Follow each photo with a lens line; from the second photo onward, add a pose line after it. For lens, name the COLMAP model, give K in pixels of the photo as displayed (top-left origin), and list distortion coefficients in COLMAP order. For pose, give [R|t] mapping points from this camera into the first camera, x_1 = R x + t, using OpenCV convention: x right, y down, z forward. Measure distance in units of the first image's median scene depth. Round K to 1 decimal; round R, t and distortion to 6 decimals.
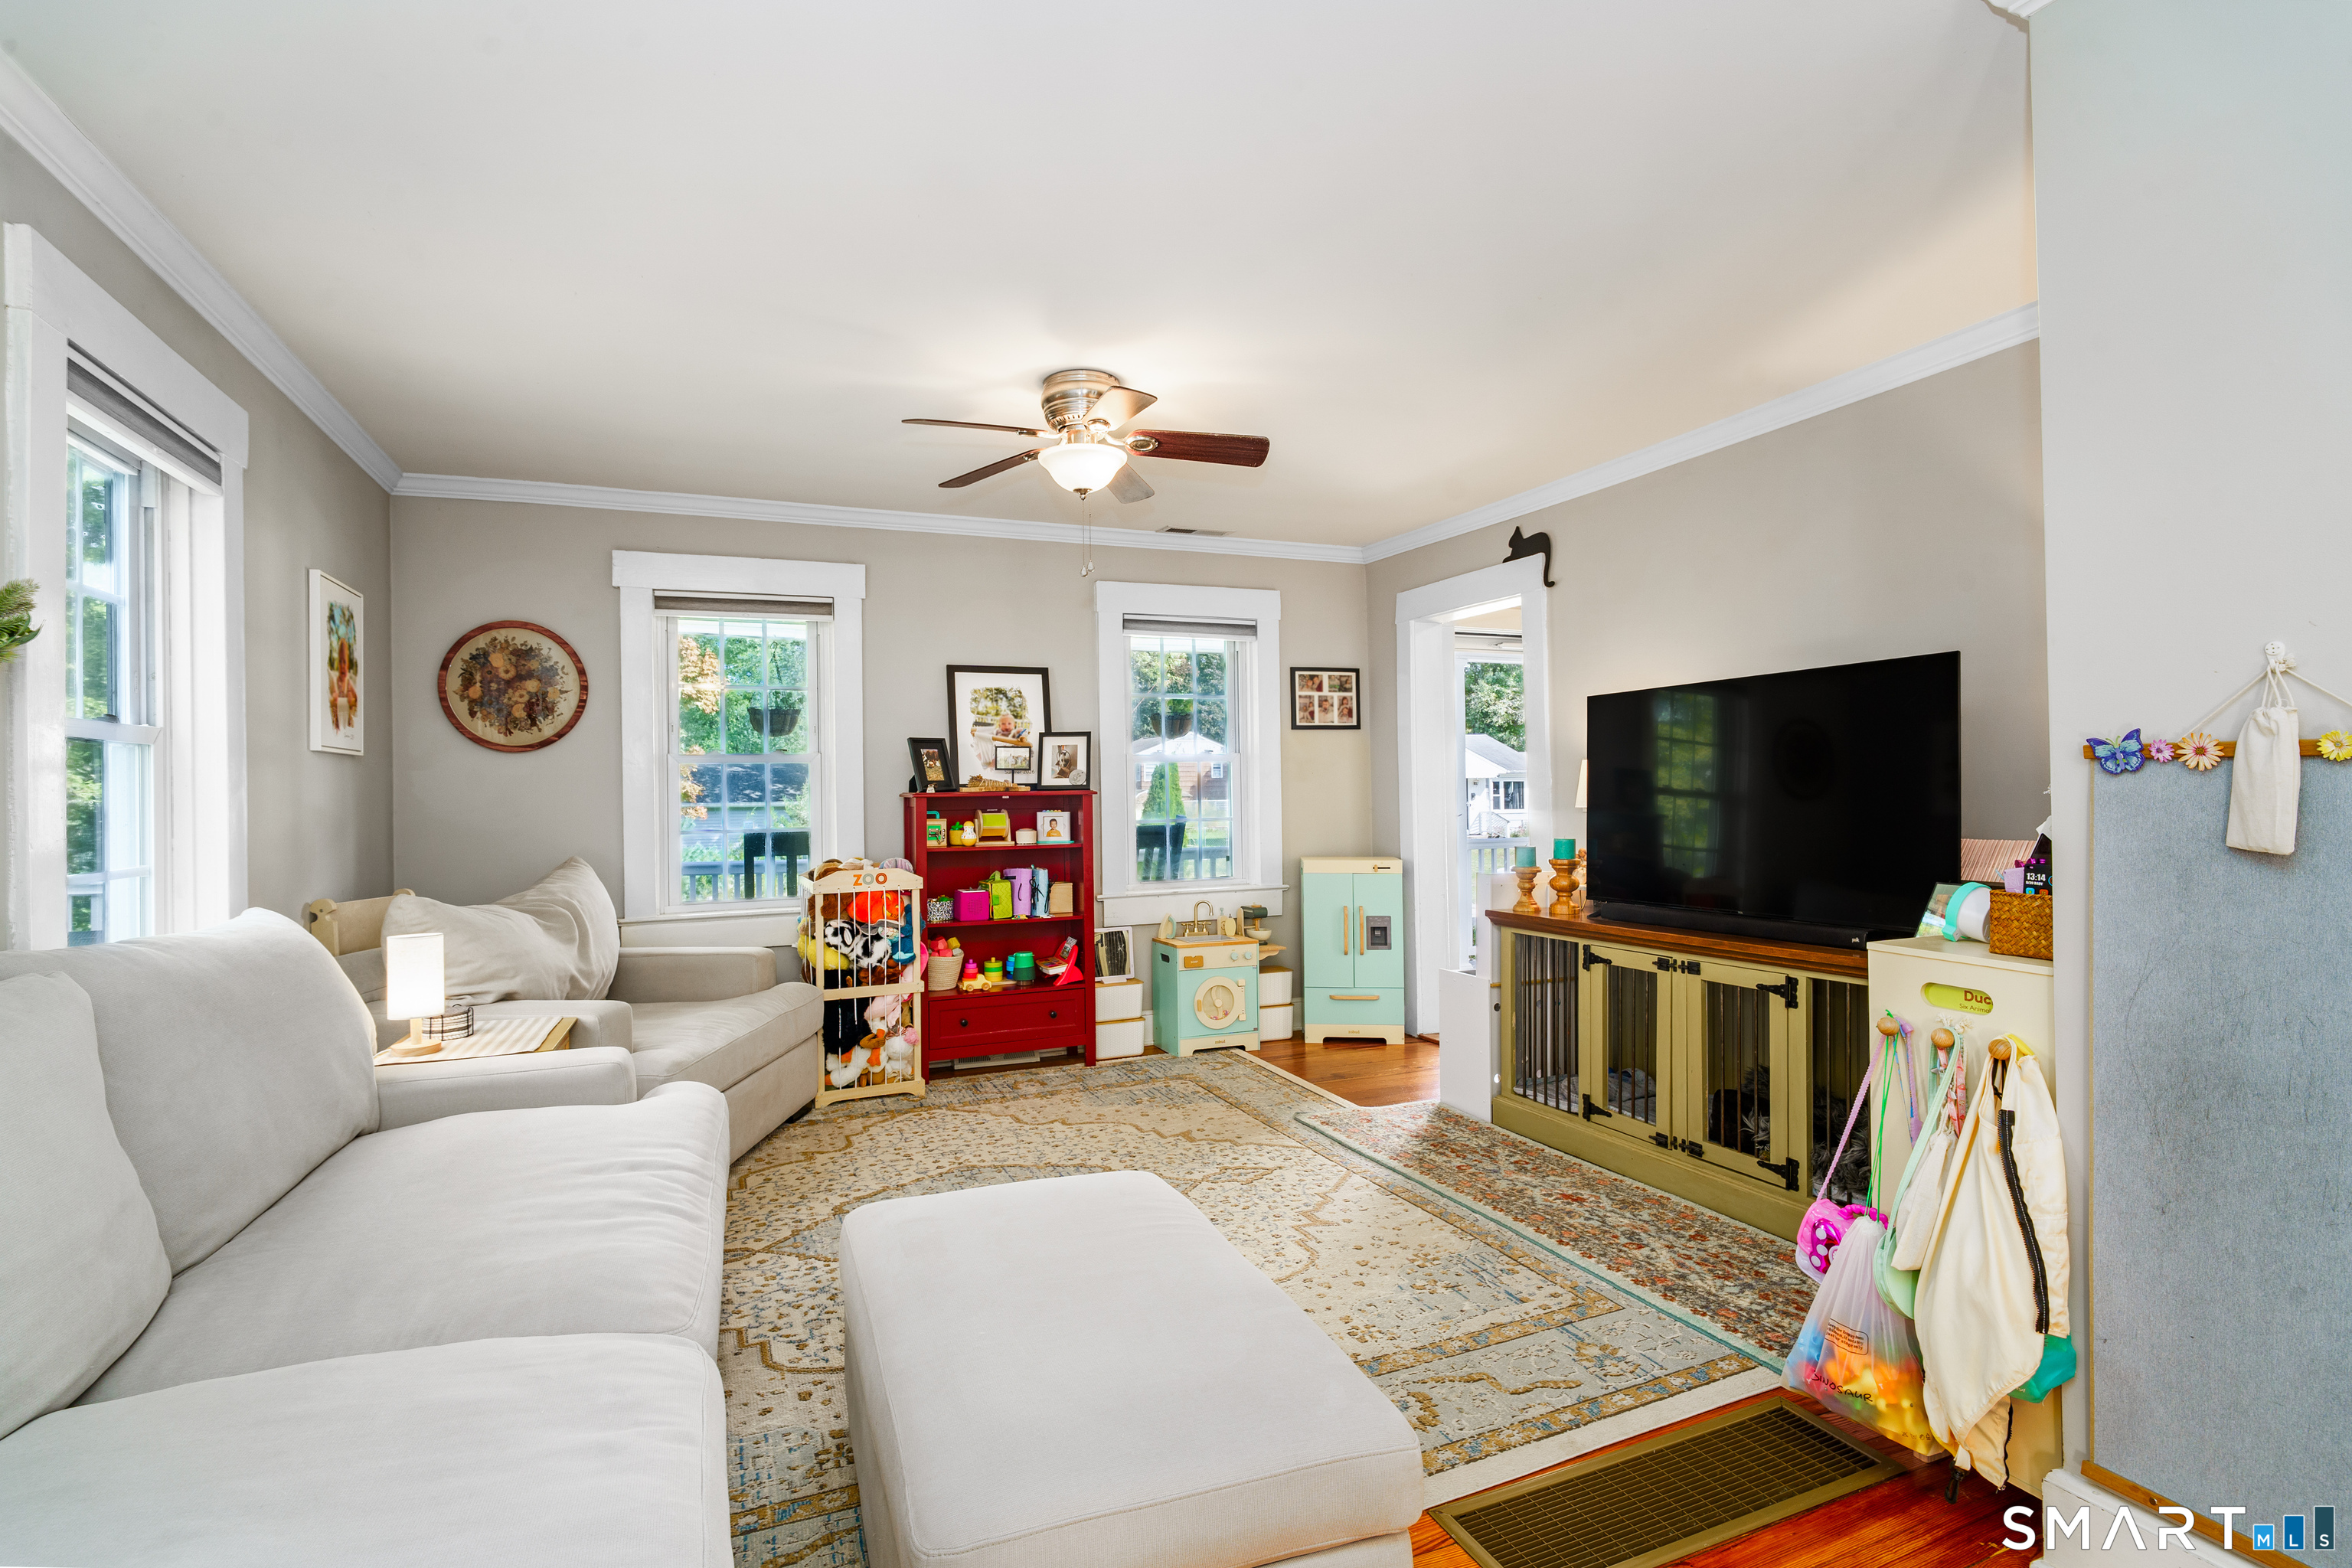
lens RADIAL K [[1115.5, 0, 1167.1], [0, 1115.5, 798.3], [0, 0, 1]] dist [0.001292, -0.004209]
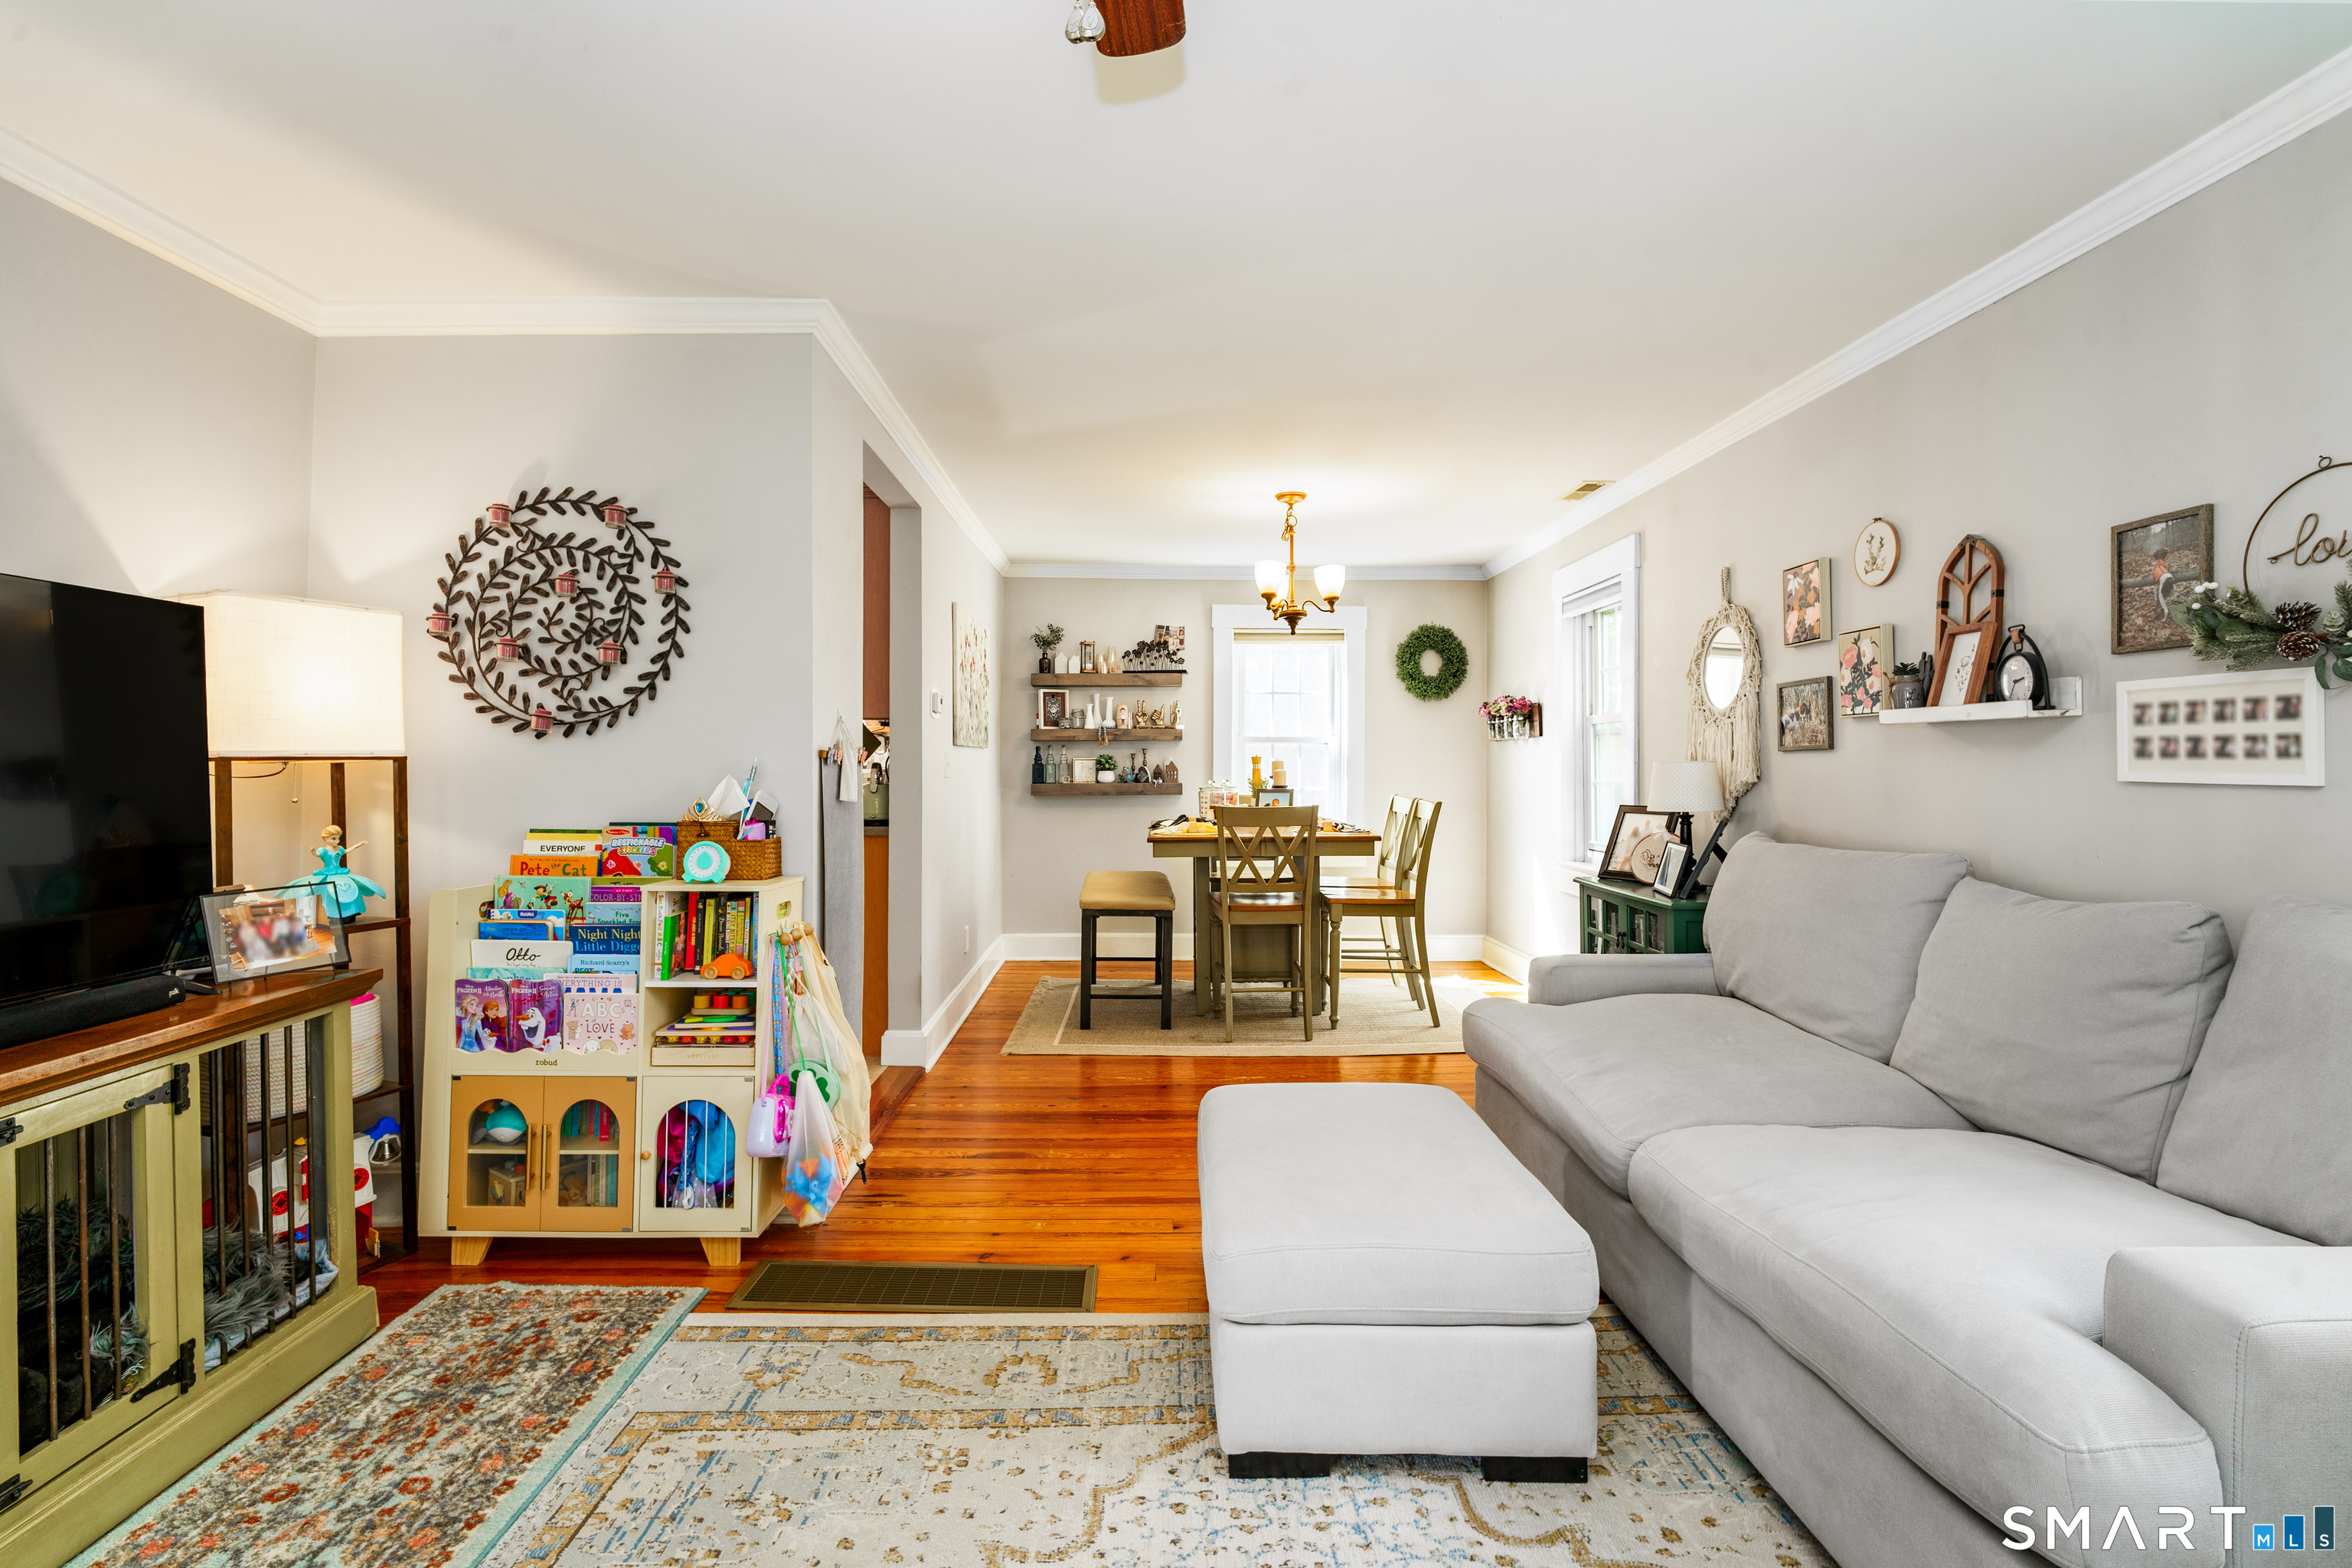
lens RADIAL K [[1115.5, 0, 1157.7], [0, 1115.5, 745.8], [0, 0, 1]] dist [0.001292, -0.004209]
pose [[-0.927049, 0.019113, 0.374452, -0.227288], [0.012521, 0.999721, -0.020031, -0.006684], [-0.374731, -0.013881, -0.927030, 1.442839]]
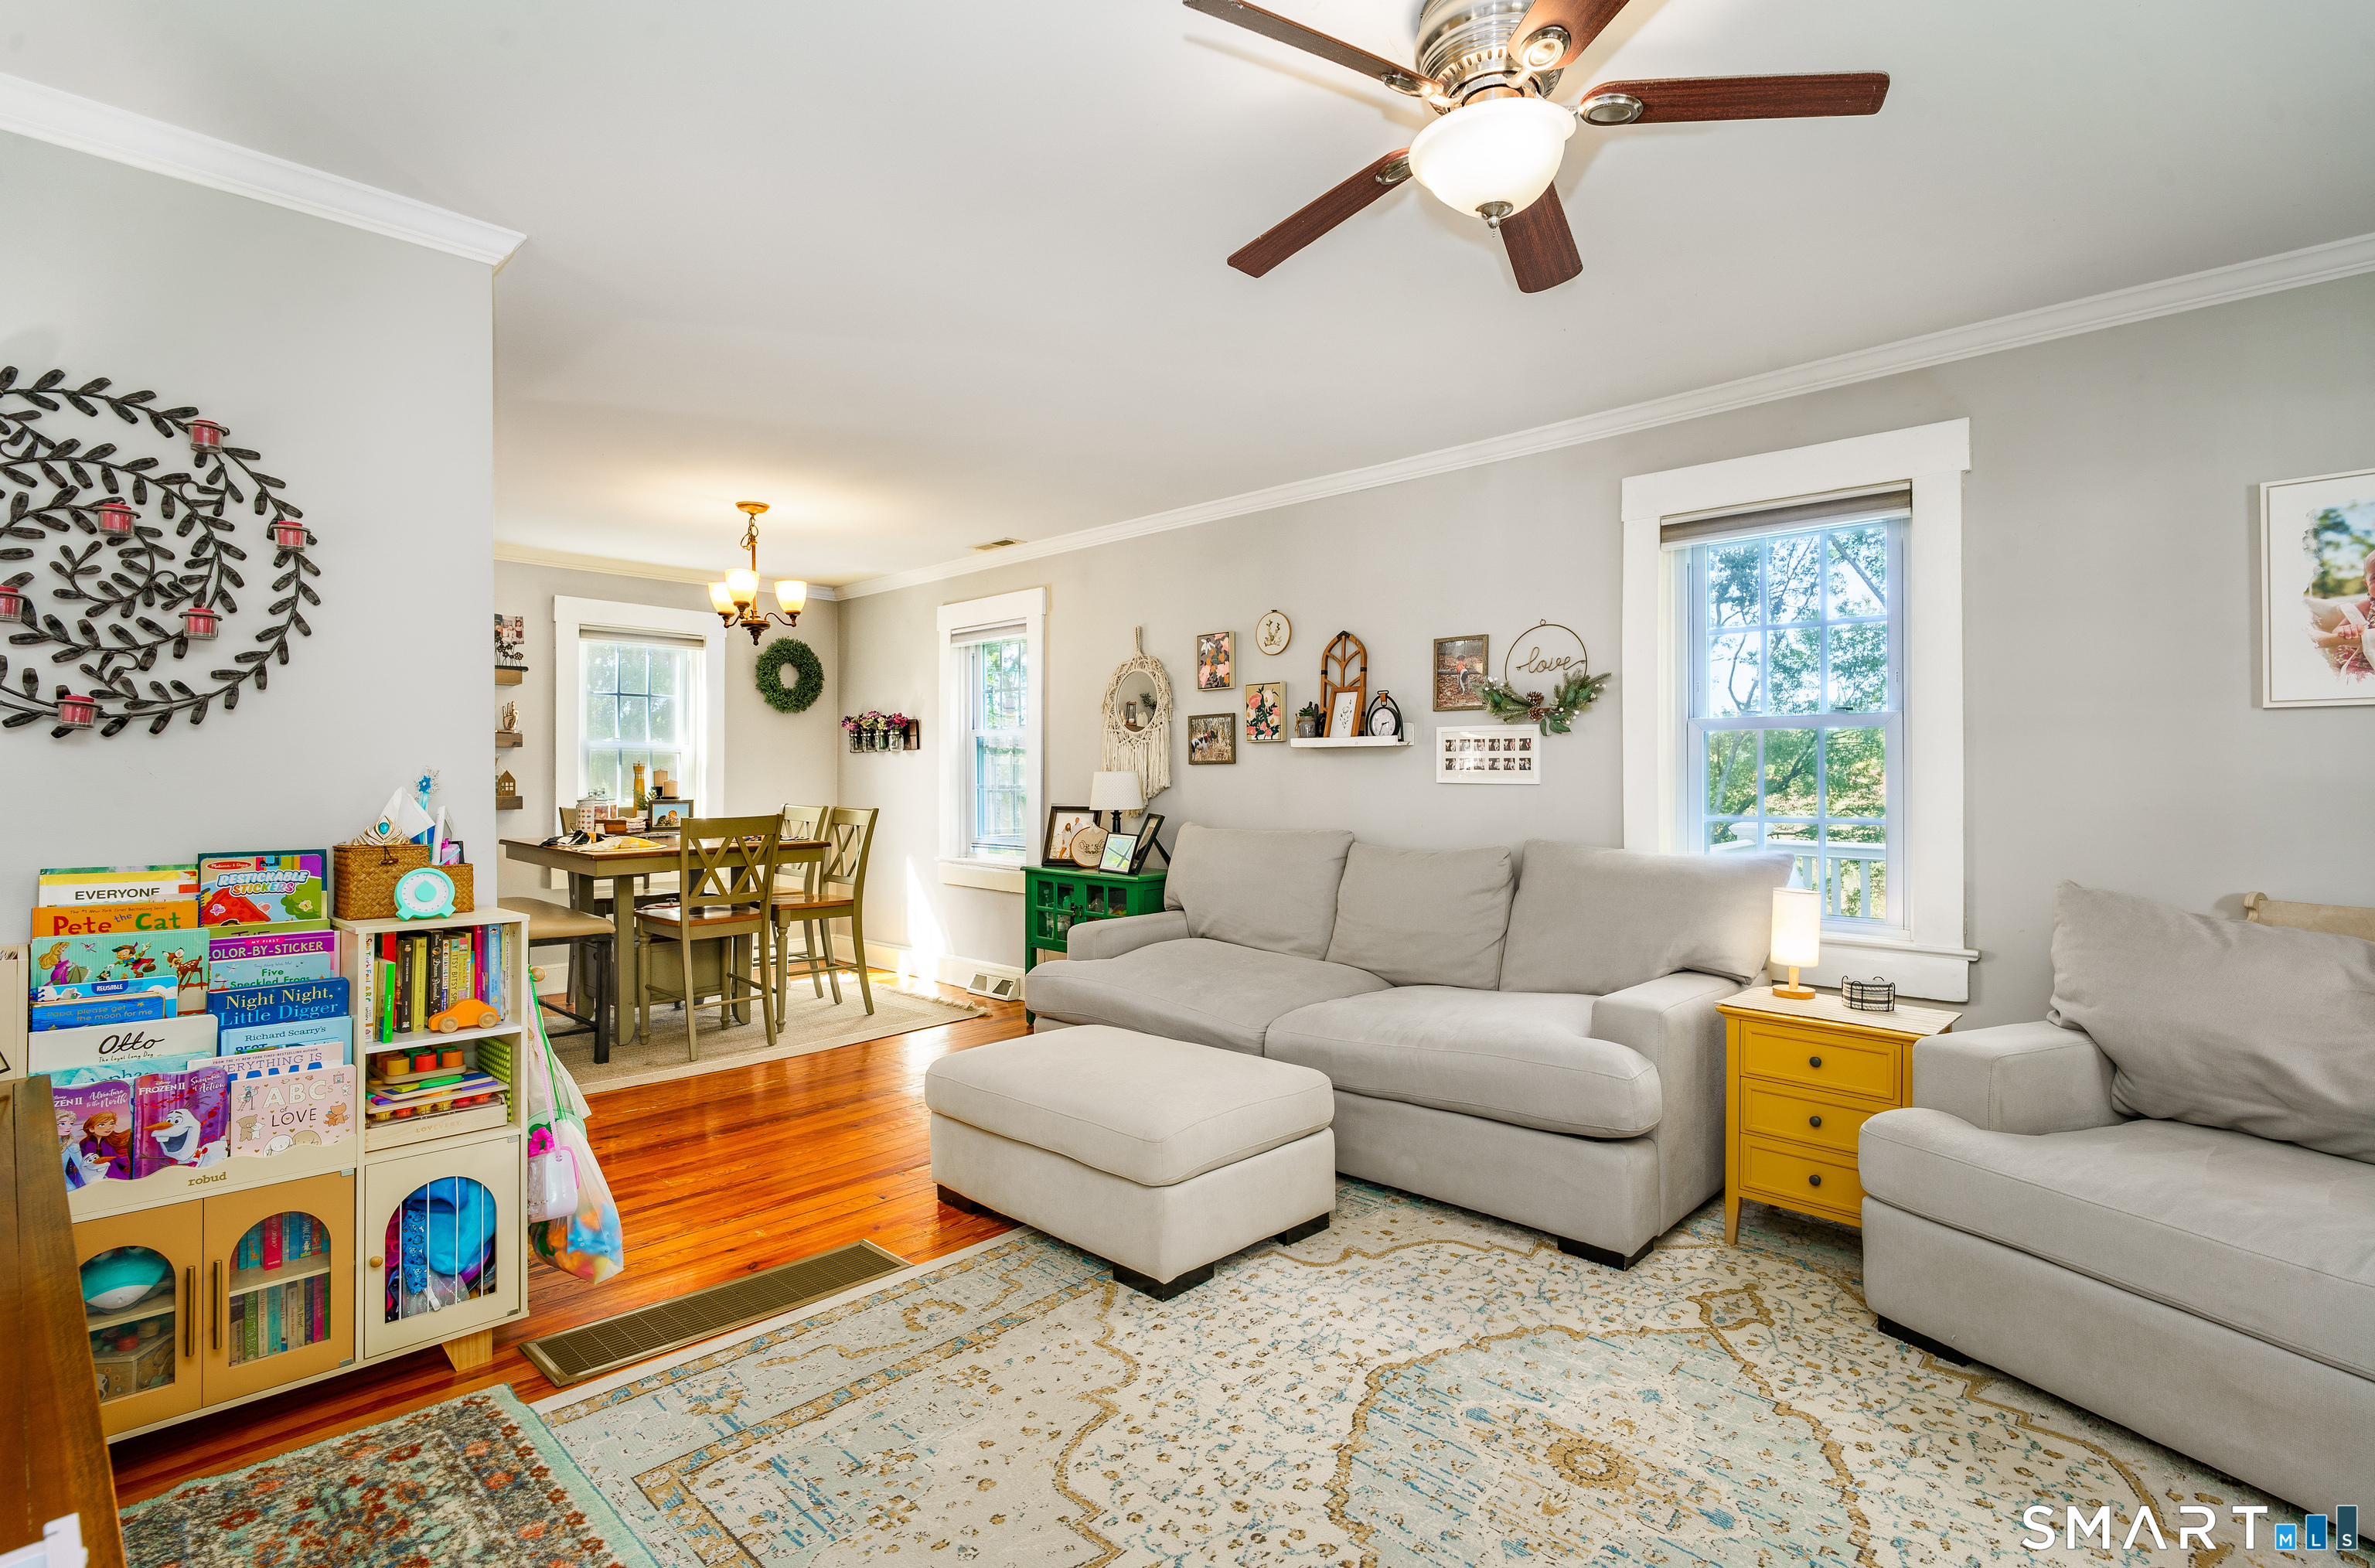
lens RADIAL K [[1126.4, 0, 1172.0], [0, 1126.4, 770.8], [0, 0, 1]] dist [0.001292, -0.004209]
pose [[-0.918914, 0.012912, -0.394247, 0.328772], [0.012329, 0.999916, 0.004012, -0.013956], [0.394265, -0.001174, -0.918996, 1.638416]]
